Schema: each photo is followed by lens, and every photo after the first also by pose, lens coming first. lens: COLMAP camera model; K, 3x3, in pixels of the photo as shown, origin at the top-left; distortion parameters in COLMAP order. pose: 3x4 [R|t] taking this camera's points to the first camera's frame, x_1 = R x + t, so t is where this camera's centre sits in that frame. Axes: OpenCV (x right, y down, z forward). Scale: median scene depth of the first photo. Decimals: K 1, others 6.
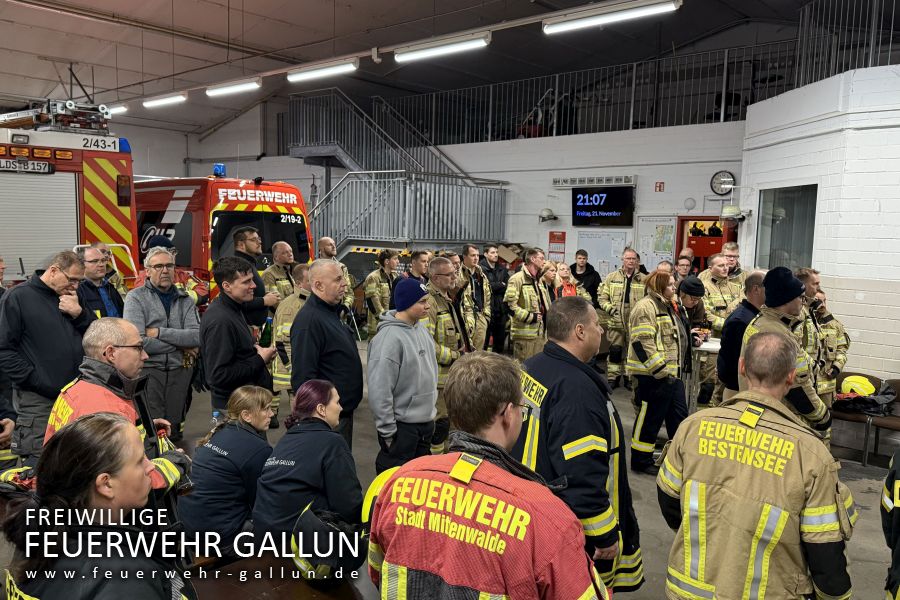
lens RADIAL K [[728.7, 0, 441.5], [0, 728.7, 305.0], [0, 0, 1]] dist [0.096022, -0.158097]
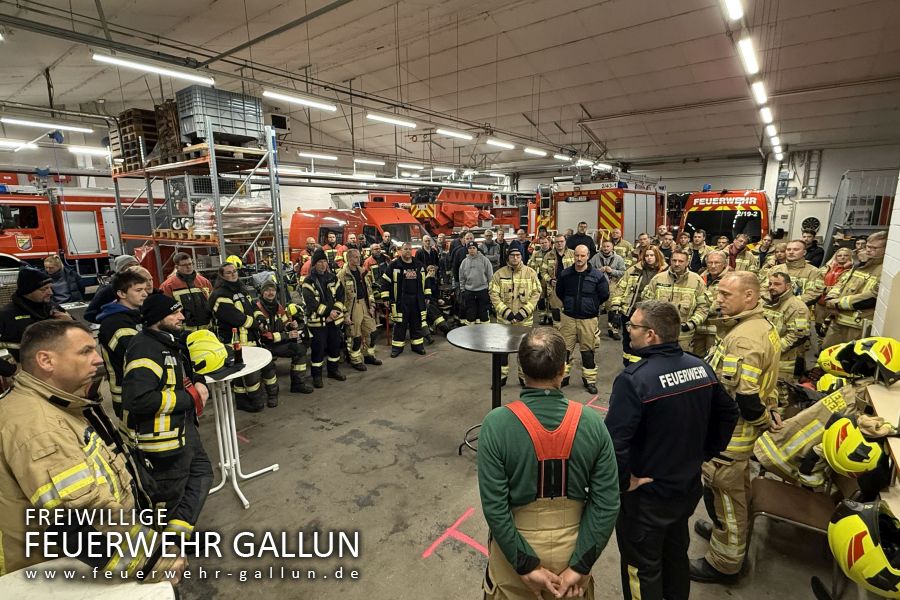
lens RADIAL K [[437.1, 0, 452.3], [0, 437.1, 297.1], [0, 0, 1]] dist [-0.007434, 0.001406]
pose [[0.119769, 0.149523, -0.981478, 0.614214], [-0.088733, 0.986249, 0.139422, -0.015520], [0.988828, 0.070391, 0.131390, 0.256038]]
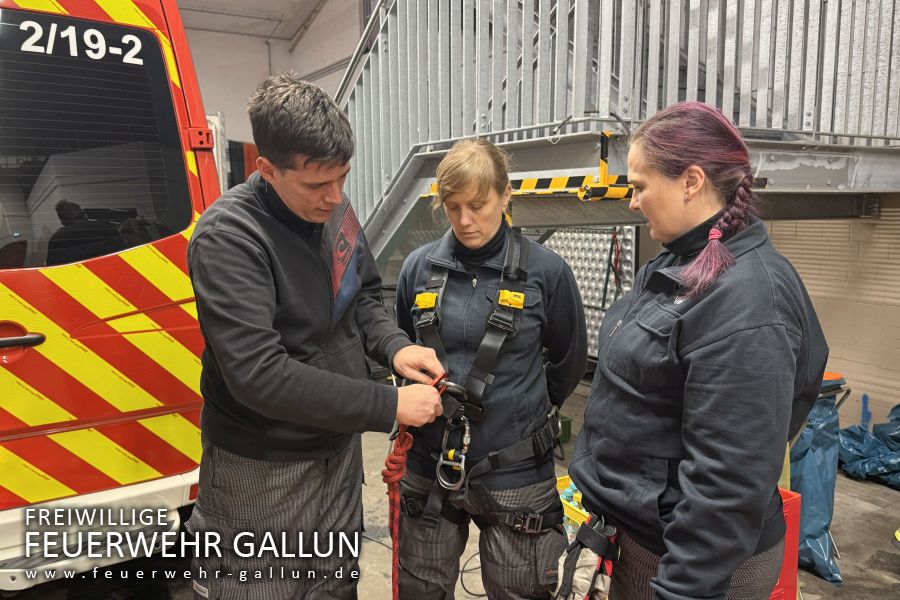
lens RADIAL K [[728.7, 0, 449.2], [0, 728.7, 298.2], [0, 0, 1]] dist [0.096022, -0.158097]
pose [[0.961703, 0.002816, -0.274079, -0.033388], [0.004211, 0.999677, 0.025047, -0.041992], [0.274061, -0.025242, 0.961381, 0.763484]]
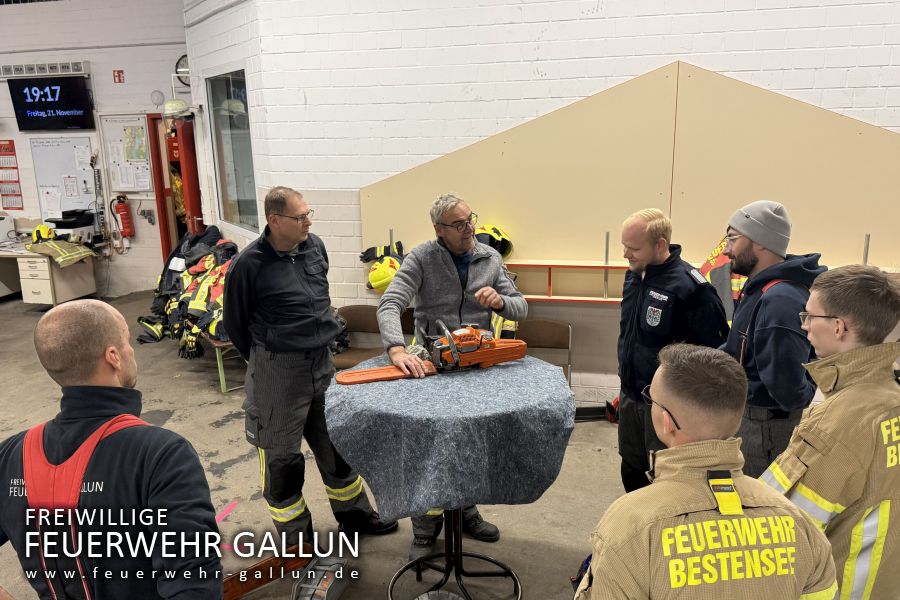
lens RADIAL K [[728.7, 0, 437.9], [0, 728.7, 316.6], [0, 0, 1]] dist [0.096022, -0.158097]
pose [[0.866221, -0.170582, 0.469642, 0.175428], [0.096621, 0.979364, 0.177512, -0.016690], [-0.490231, -0.108387, 0.864827, 0.124527]]
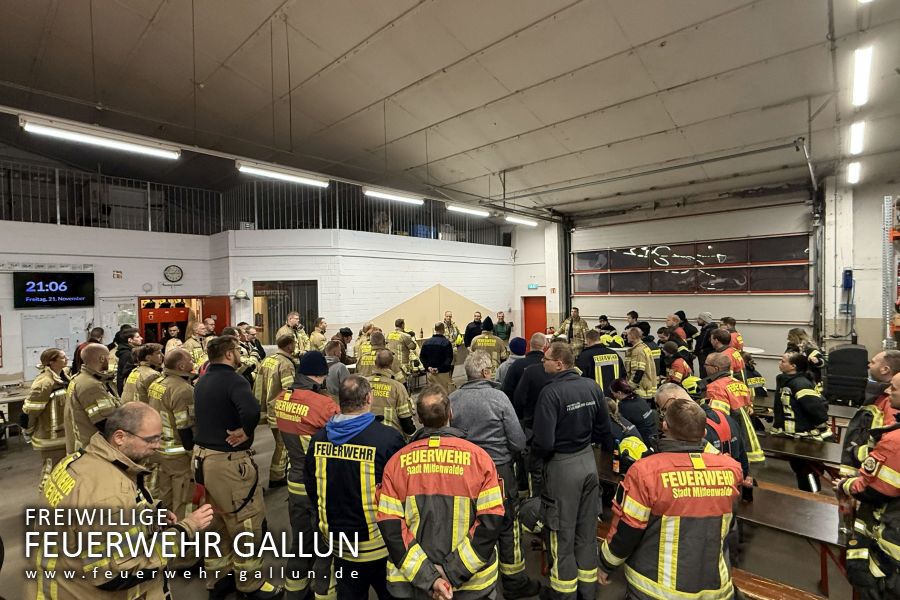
lens RADIAL K [[437.1, 0, 441.7], [0, 437.1, 299.5], [0, 0, 1]] dist [-0.007434, 0.001406]
pose [[-0.057971, -0.038893, 0.997560, -0.492413], [0.126533, 0.990896, 0.045986, -0.079289], [-0.990267, 0.128890, -0.052522, 0.474987]]
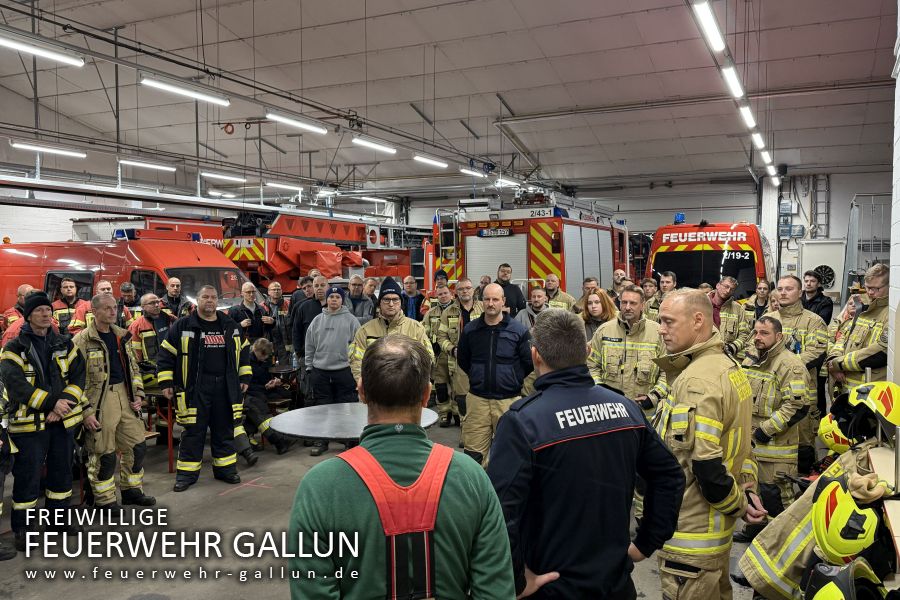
lens RADIAL K [[728.7, 0, 468.3], [0, 728.7, 300.9], [0, 0, 1]] dist [0.096022, -0.158097]
pose [[0.336890, 0.008099, -0.941509, 0.631233], [-0.084628, 0.996176, -0.021712, 0.004077], [0.937733, 0.086992, 0.336288, 0.265138]]
